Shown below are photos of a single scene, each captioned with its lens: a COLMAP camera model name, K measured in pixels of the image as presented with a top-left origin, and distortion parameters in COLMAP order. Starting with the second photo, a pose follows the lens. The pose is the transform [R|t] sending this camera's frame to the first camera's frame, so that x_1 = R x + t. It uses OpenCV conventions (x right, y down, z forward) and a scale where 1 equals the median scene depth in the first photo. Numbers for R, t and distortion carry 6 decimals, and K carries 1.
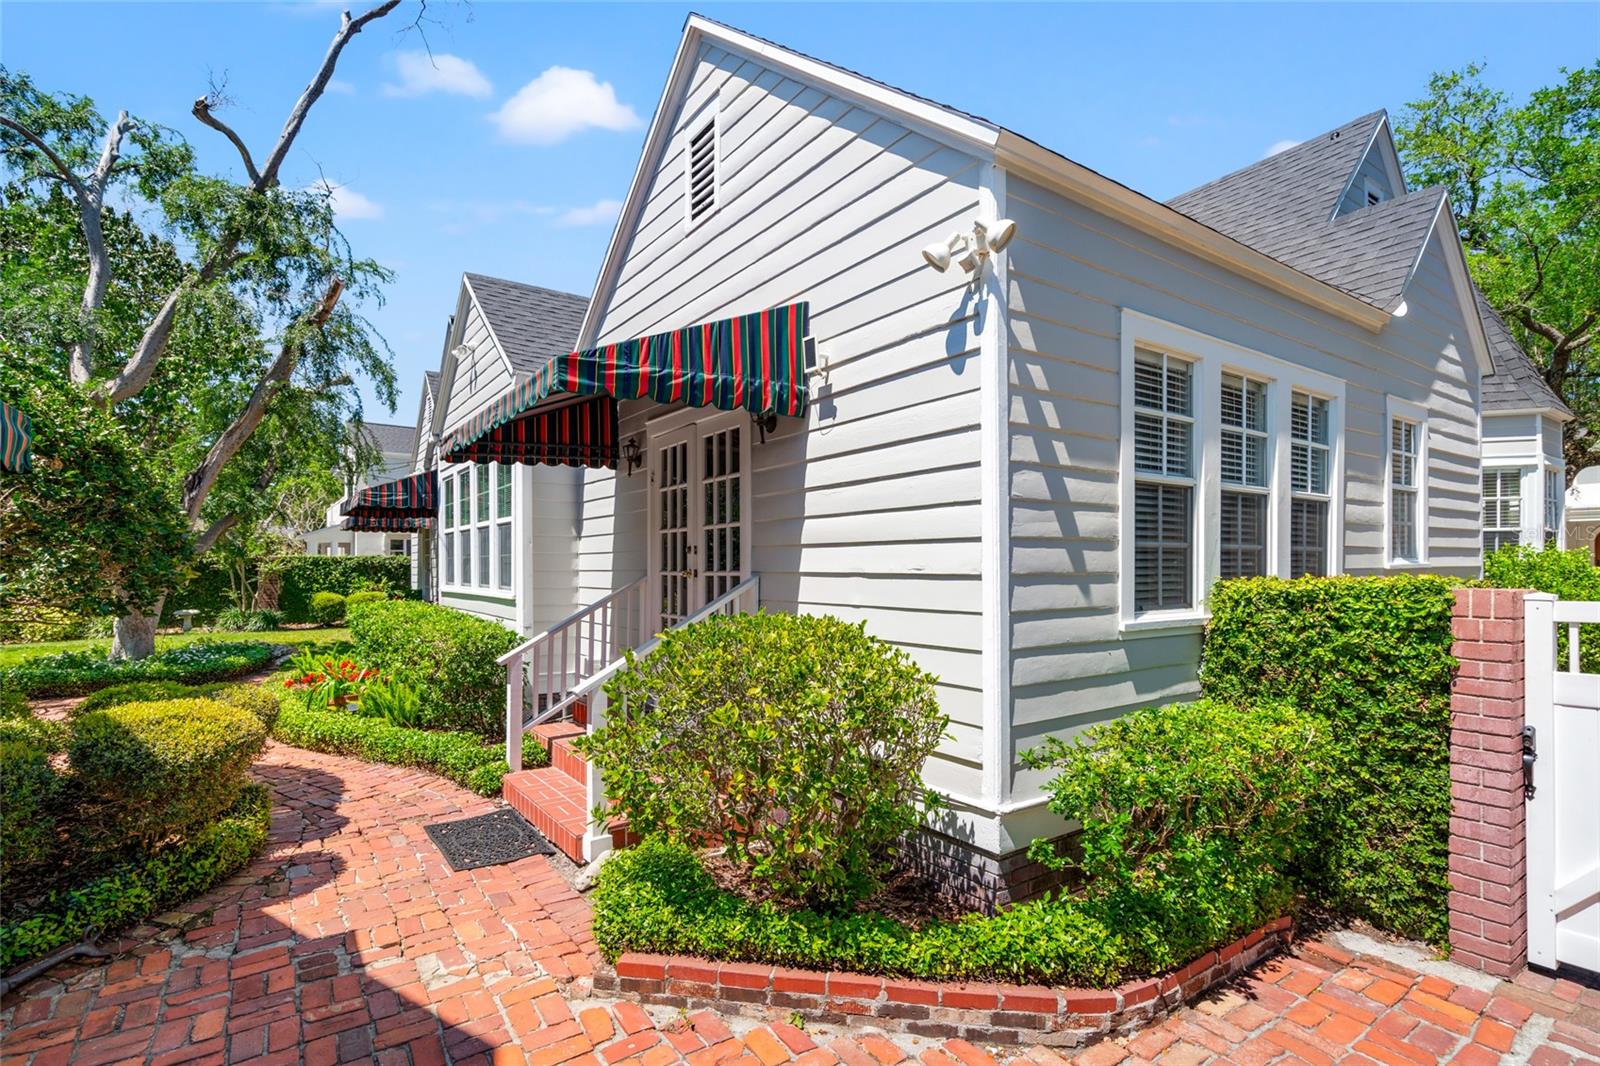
lens RADIAL K [[776.7, 0, 800.7], [0, 776.7, 567.9], [0, 0, 1]] dist [0.000859, -0.001738]
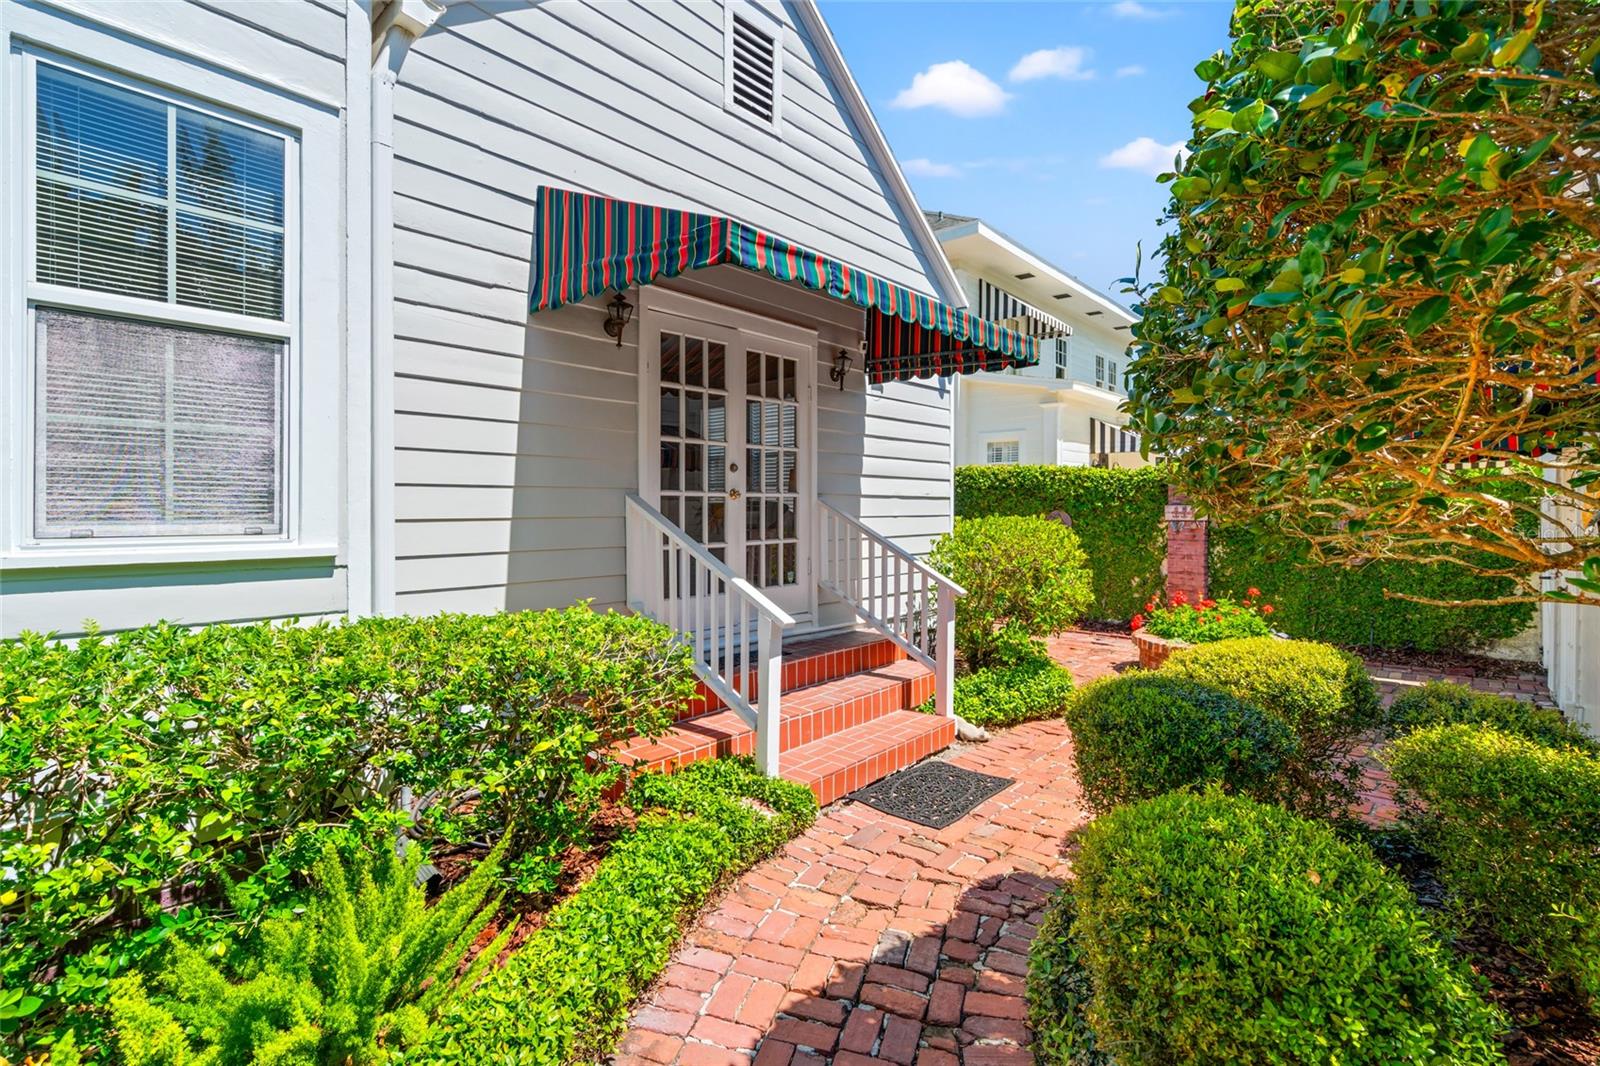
lens RADIAL K [[733.6, 0, 791.1], [0, 733.6, 518.7], [0, 0, 1]] dist [-0.005773, 0.000979]
pose [[-0.220605, -0.010577, 0.975306, -1.050540], [0.003943, 0.999923, 0.011736, 0.027690], [-0.975355, 0.006435, -0.220547, 1.198517]]
